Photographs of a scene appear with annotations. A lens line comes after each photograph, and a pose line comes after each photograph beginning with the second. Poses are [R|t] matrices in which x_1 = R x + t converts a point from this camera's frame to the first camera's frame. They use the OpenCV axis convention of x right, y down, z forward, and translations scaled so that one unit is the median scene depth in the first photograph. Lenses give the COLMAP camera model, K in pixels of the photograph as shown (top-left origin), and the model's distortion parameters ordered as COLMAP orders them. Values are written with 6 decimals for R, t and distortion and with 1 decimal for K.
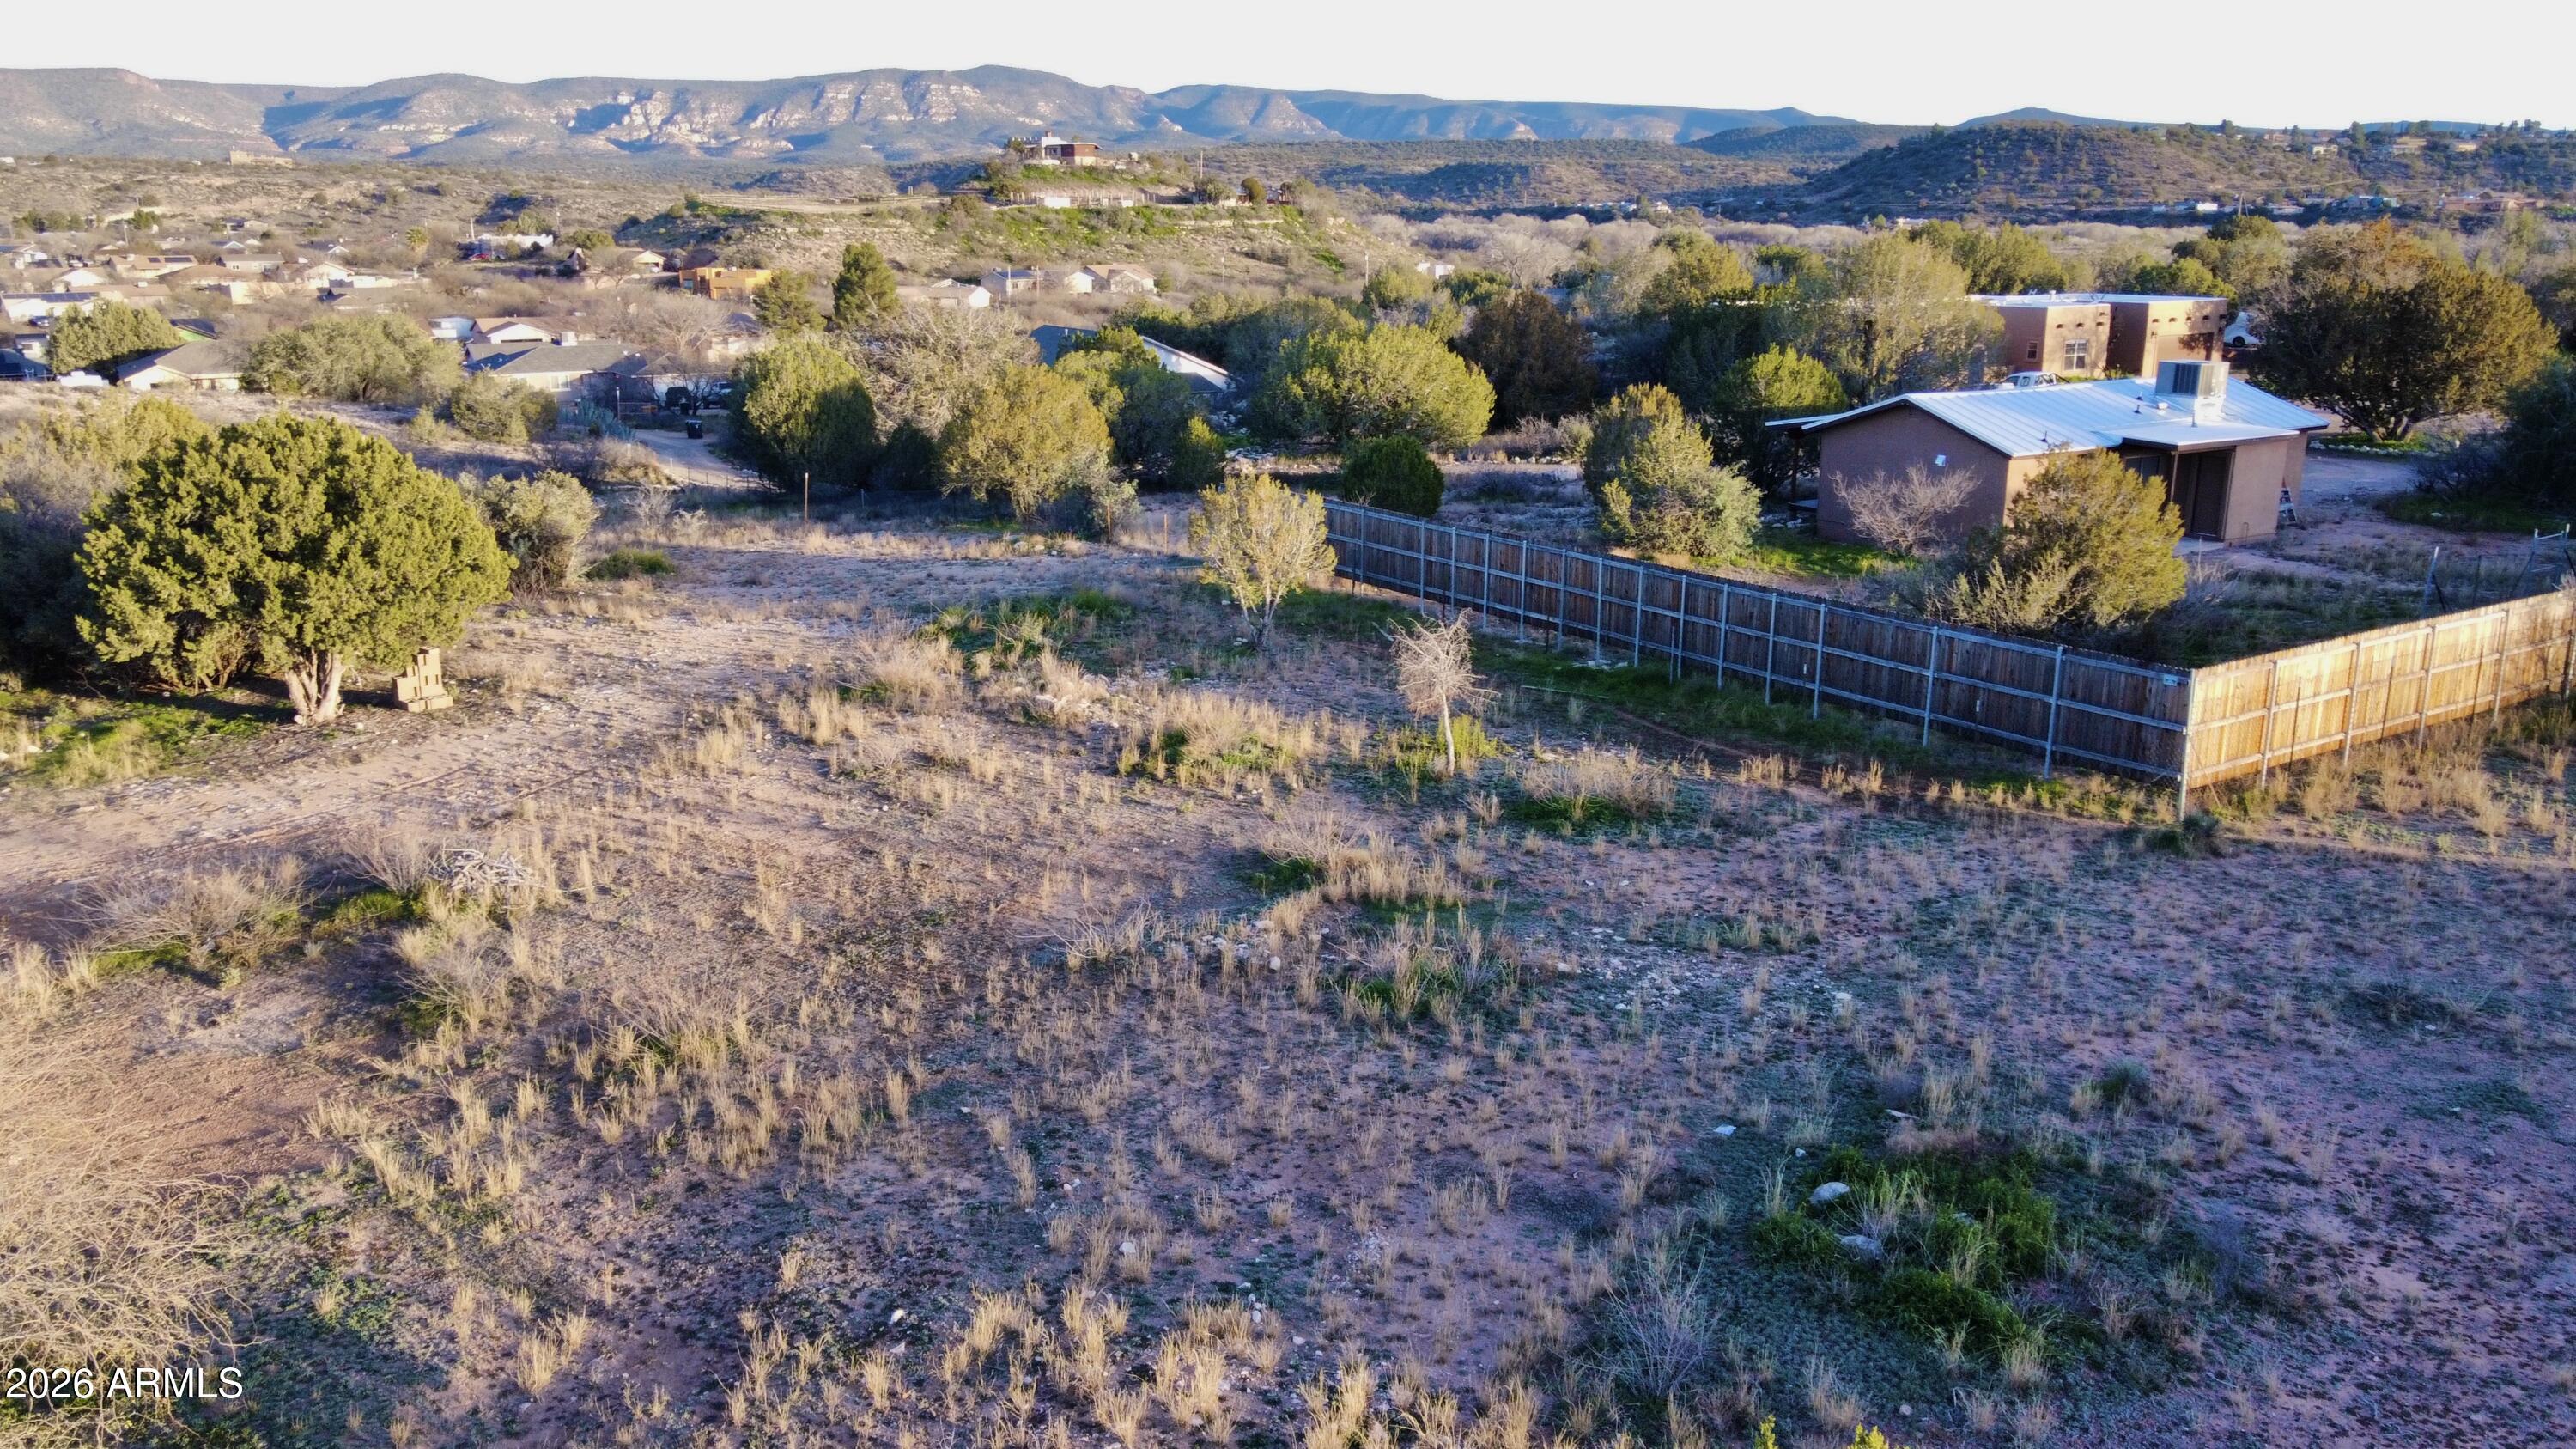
lens RADIAL K [[1972.4, 0, 1281.2], [0, 1972.4, 718.2], [0, 0, 1]] dist [-0.008171, 0.041847]
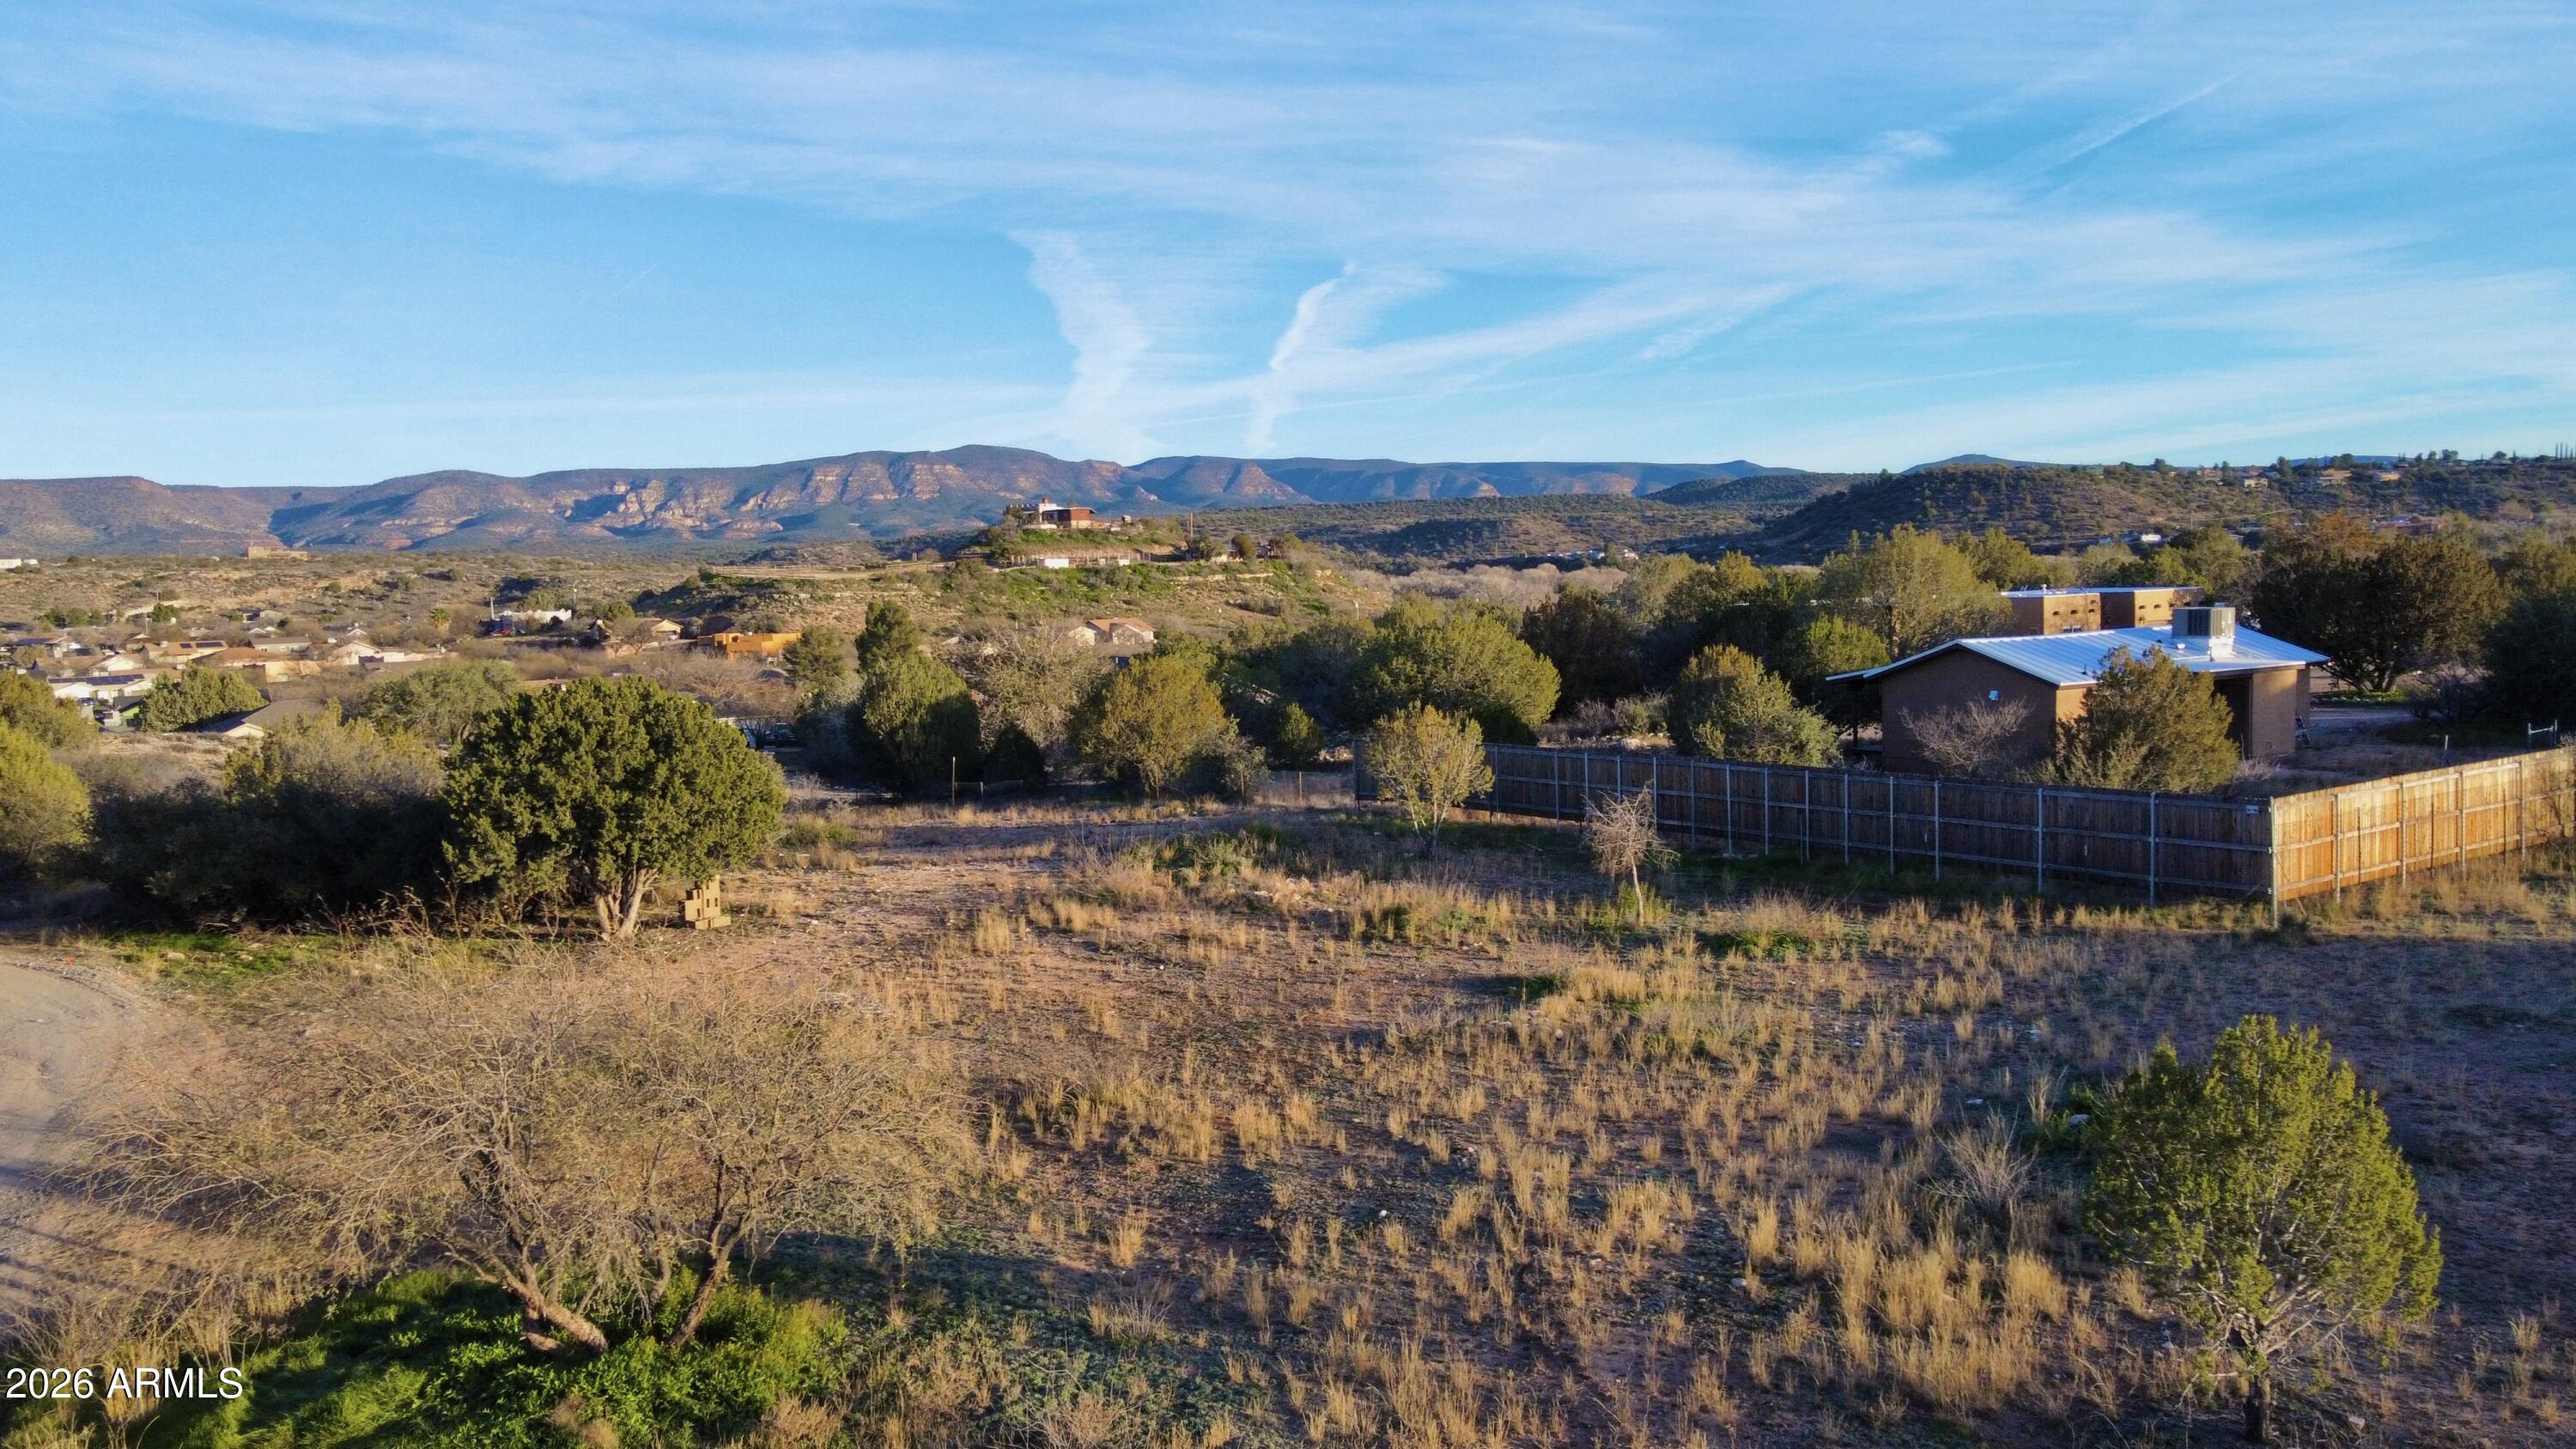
lens RADIAL K [[1972.4, 0, 1279.5], [0, 1972.4, 719.7], [0, 0, 1]] dist [-0.008171, 0.041847]
pose [[0.999421, -0.032533, 0.009972, -0.062735], [0.033782, 0.983769, -0.176230, 0.049504], [-0.004077, 0.176465, 0.984299, -0.078483]]
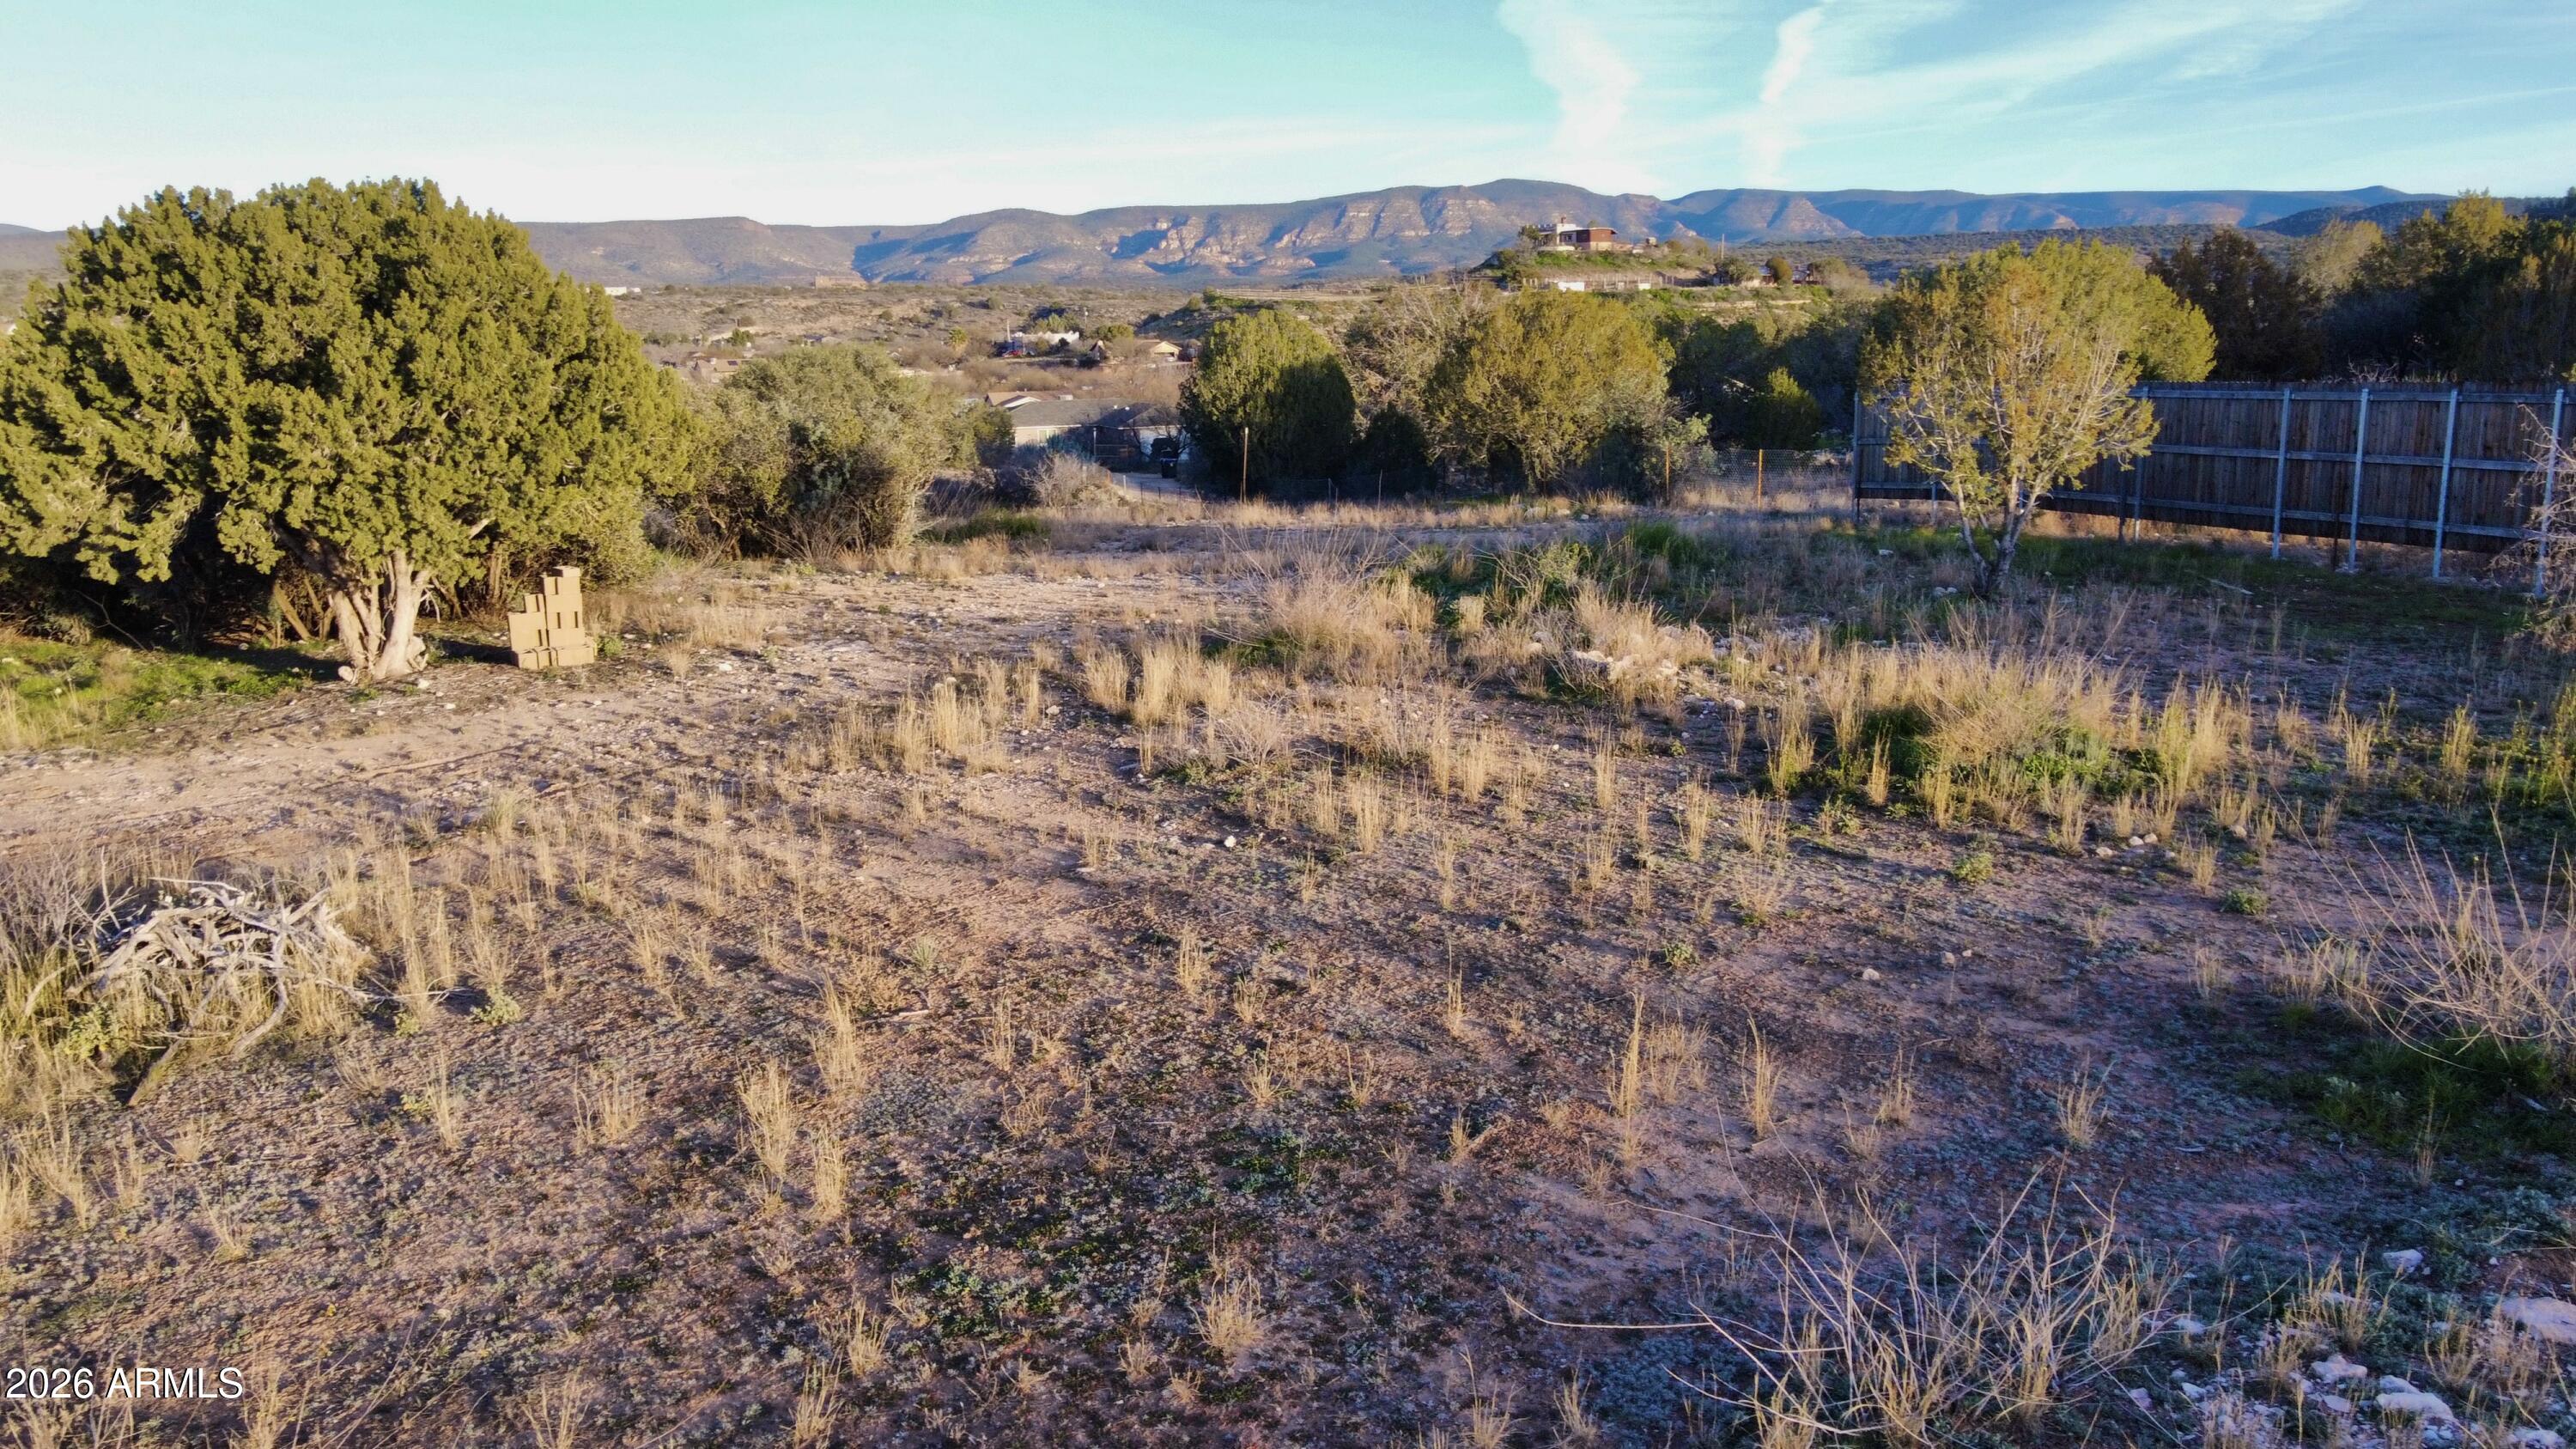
lens RADIAL K [[1972.4, 0, 1280.6], [0, 1972.4, 711.4], [0, 0, 1]] dist [-0.008171, 0.041847]
pose [[0.968278, 0.024800, -0.248643, -0.037518], [-0.038801, 0.997915, -0.051568, 0.017580], [0.246845, 0.059580, 0.967222, 0.263638]]
